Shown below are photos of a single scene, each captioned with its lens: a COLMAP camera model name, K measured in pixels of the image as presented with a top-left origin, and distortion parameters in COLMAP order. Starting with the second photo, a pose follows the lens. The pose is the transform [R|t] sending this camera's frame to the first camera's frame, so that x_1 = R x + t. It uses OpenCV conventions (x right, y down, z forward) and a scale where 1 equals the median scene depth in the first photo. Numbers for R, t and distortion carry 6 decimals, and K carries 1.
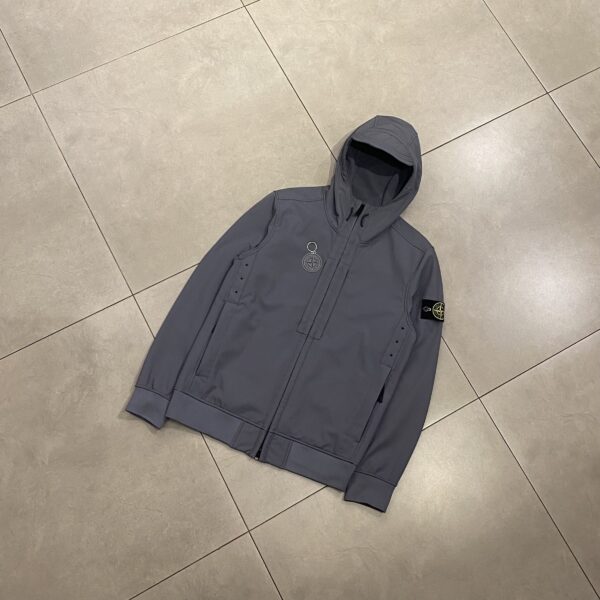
lens RADIAL K [[777.4, 0, 300.0], [0, 777.4, 300.0], [0, 0, 1]] dist [0.006673, -0.036252]
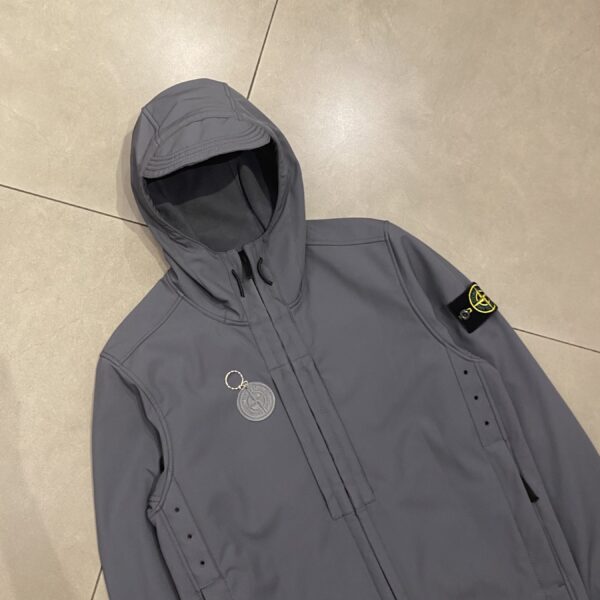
lens RADIAL K [[719.6, 0, 300.0], [0, 719.6, 300.0], [0, 0, 1]] dist [0.001109, -0.004868]
pose [[0.686164, -0.709323, 0.161370, 0.005467], [0.680841, 0.704327, 0.200943, -0.173392], [-0.256191, -0.028012, 0.966220, 0.514741]]
